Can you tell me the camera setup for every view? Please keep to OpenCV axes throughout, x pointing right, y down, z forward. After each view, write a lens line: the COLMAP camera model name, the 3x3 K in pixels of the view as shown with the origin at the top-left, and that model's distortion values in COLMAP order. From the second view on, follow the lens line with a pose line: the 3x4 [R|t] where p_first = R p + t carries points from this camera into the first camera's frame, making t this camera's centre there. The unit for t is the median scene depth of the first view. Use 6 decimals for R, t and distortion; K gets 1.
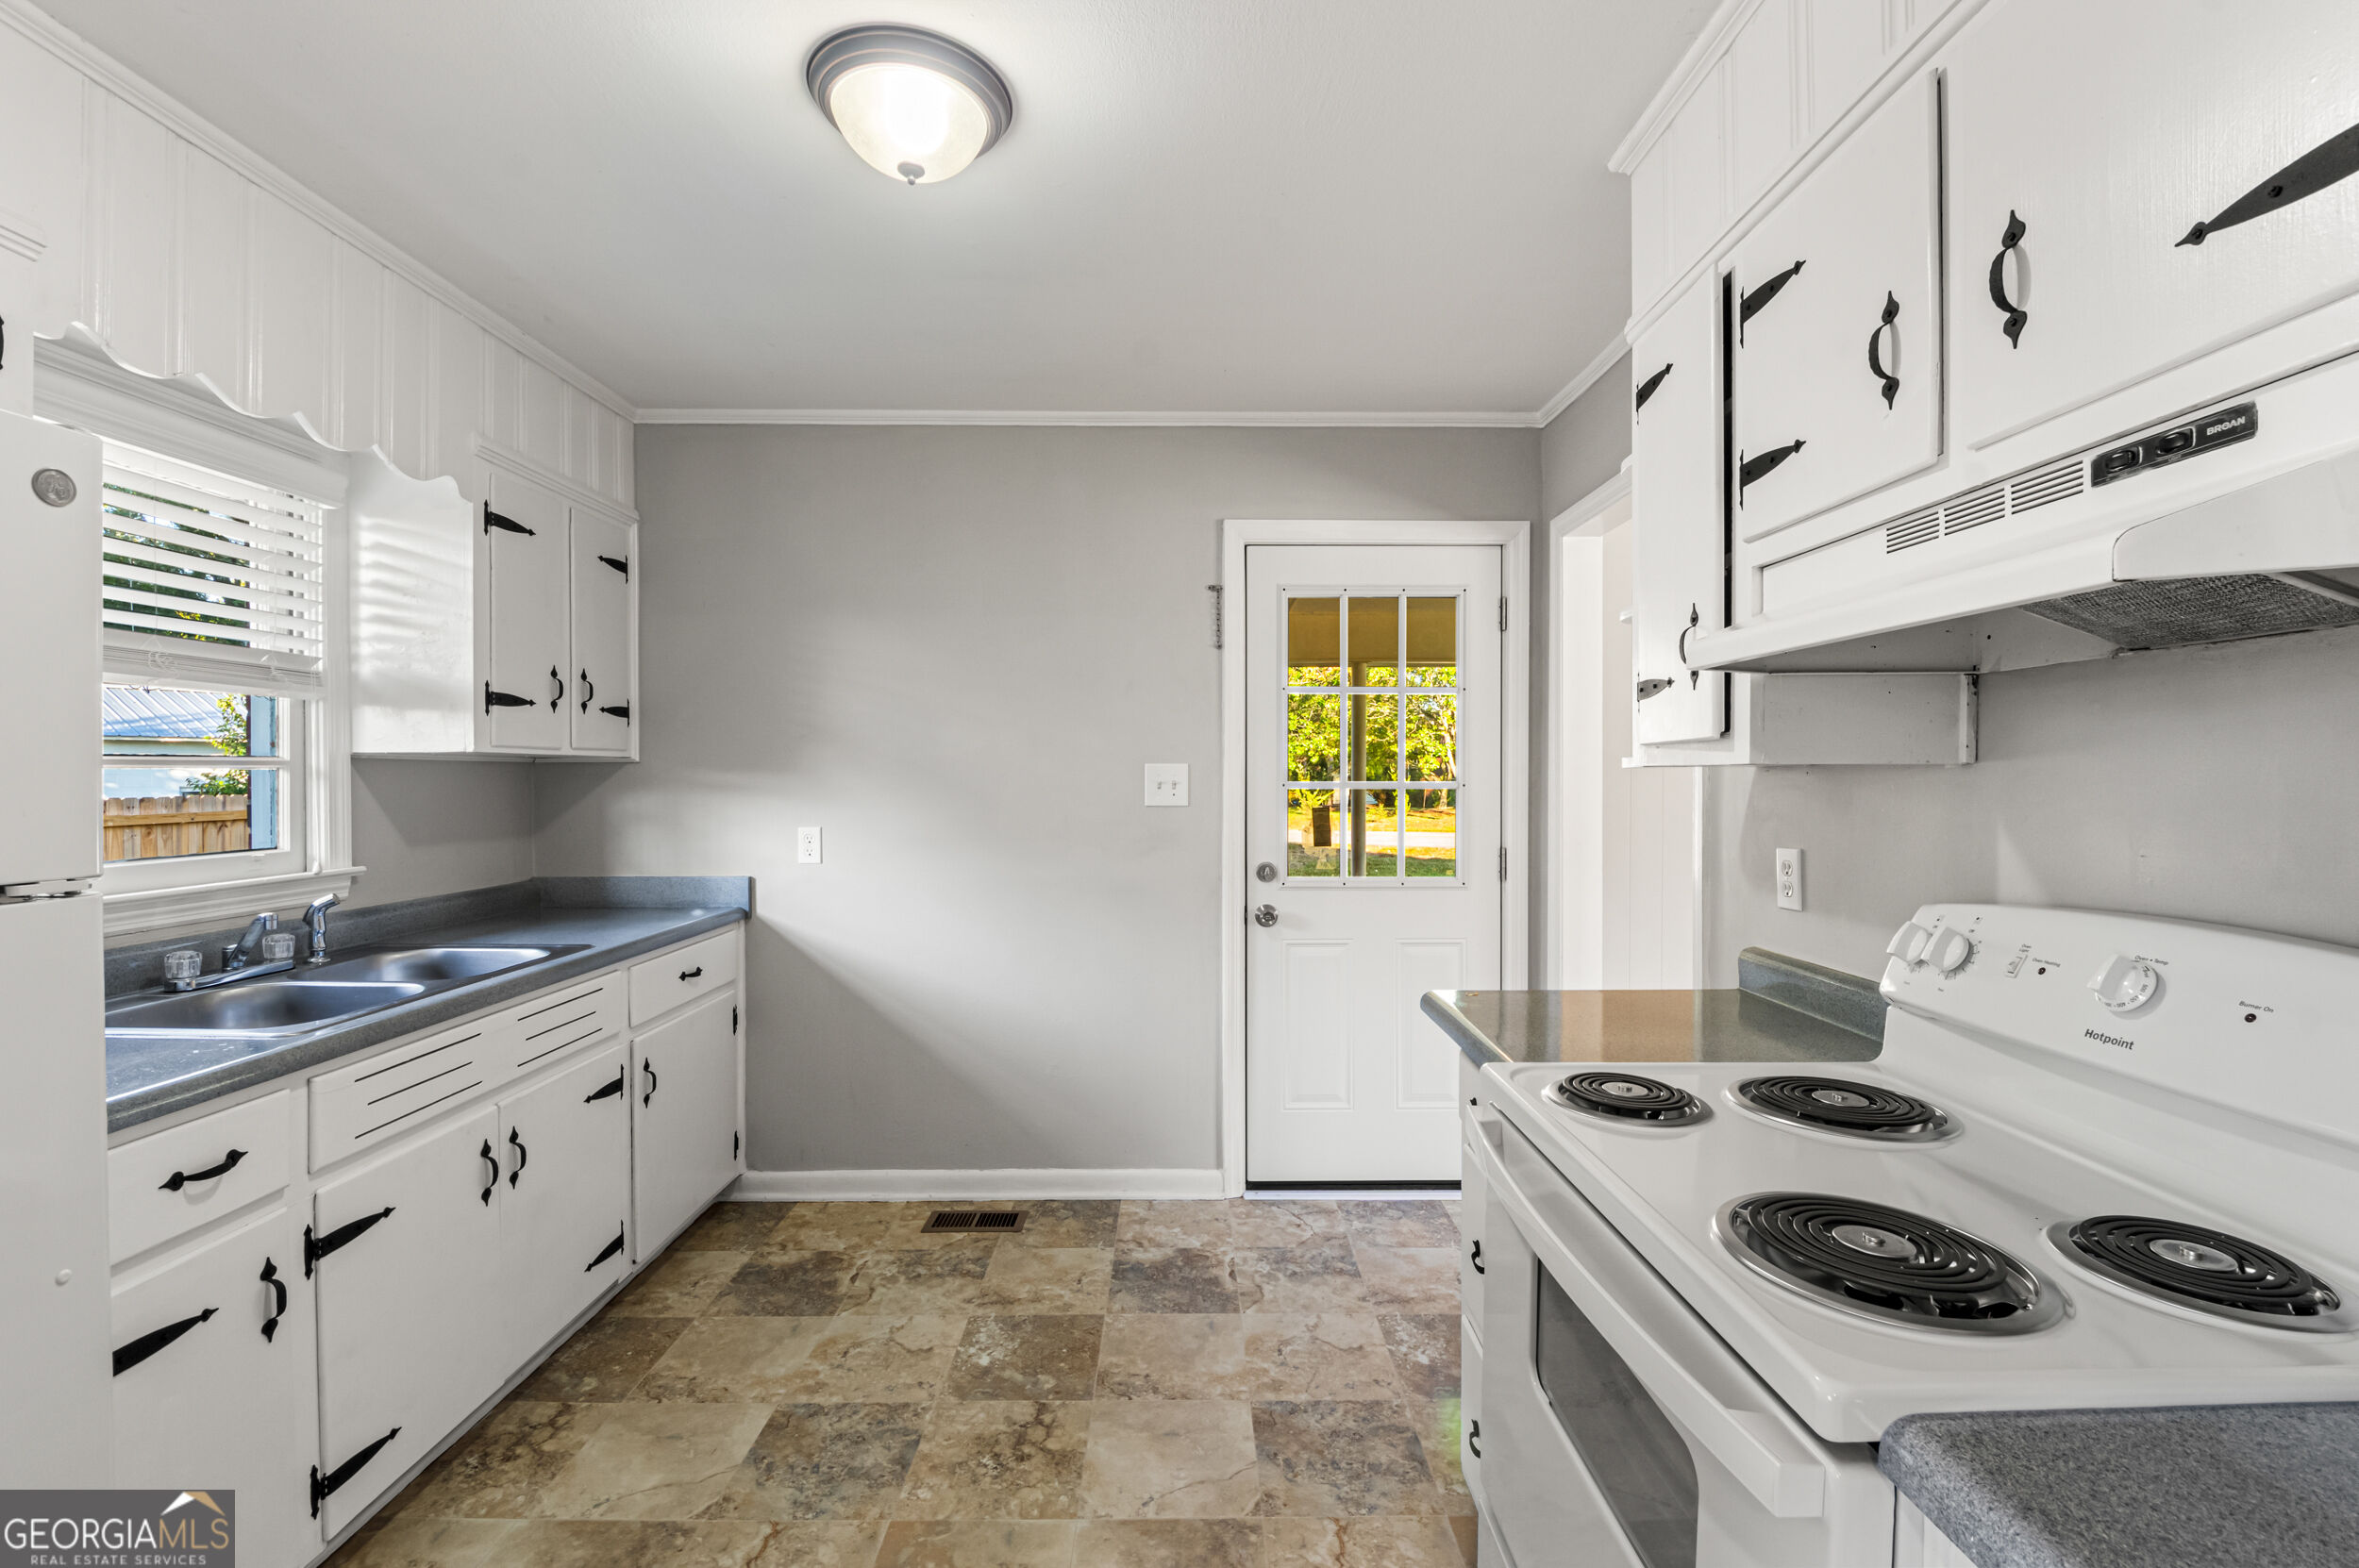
lens RADIAL K [[996.6, 0, 1190.7], [0, 996.6, 774.8], [0, 0, 1]] dist [-0.000956, -0.000193]
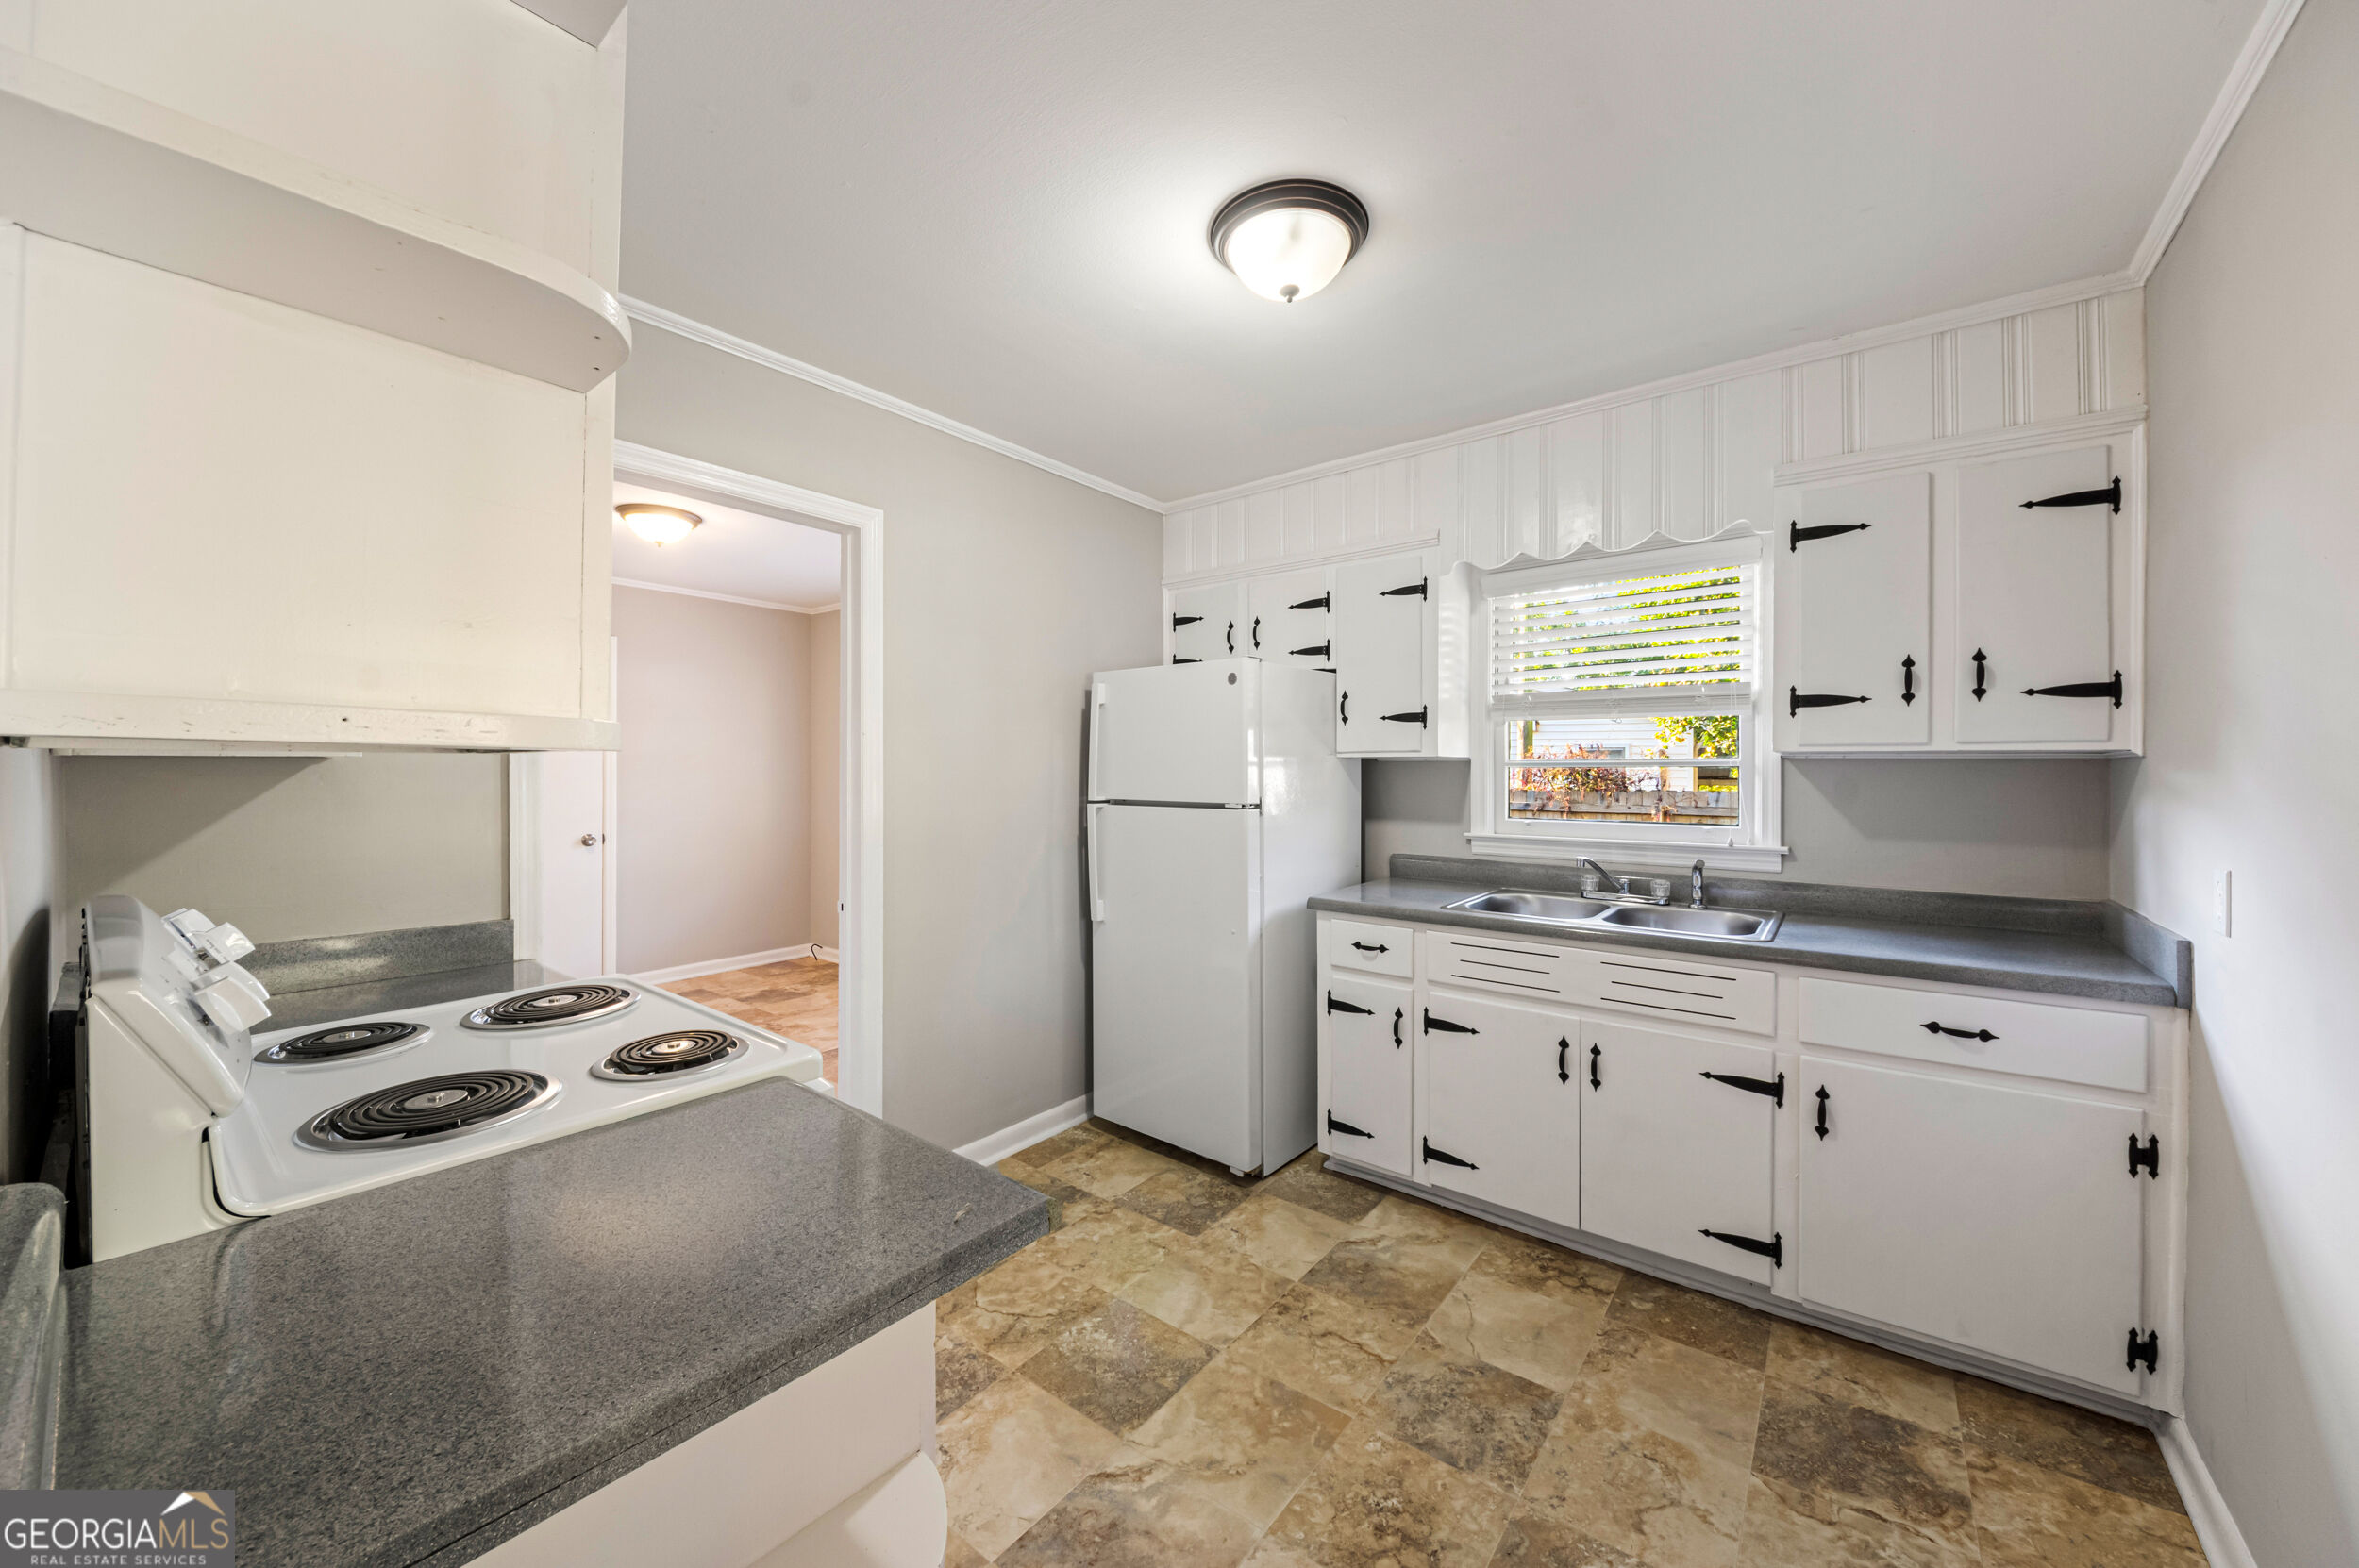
lens RADIAL K [[854.8, 0, 1198.0], [0, 854.8, 770.6], [0, 0, 1]] dist [0.012646, -0.012284]
pose [[-0.612653, -0.002580, -0.790348, 0.495063], [-0.006083, 0.999980, 0.001451, 0.000830], [0.790329, 0.005696, -0.612657, 1.219596]]
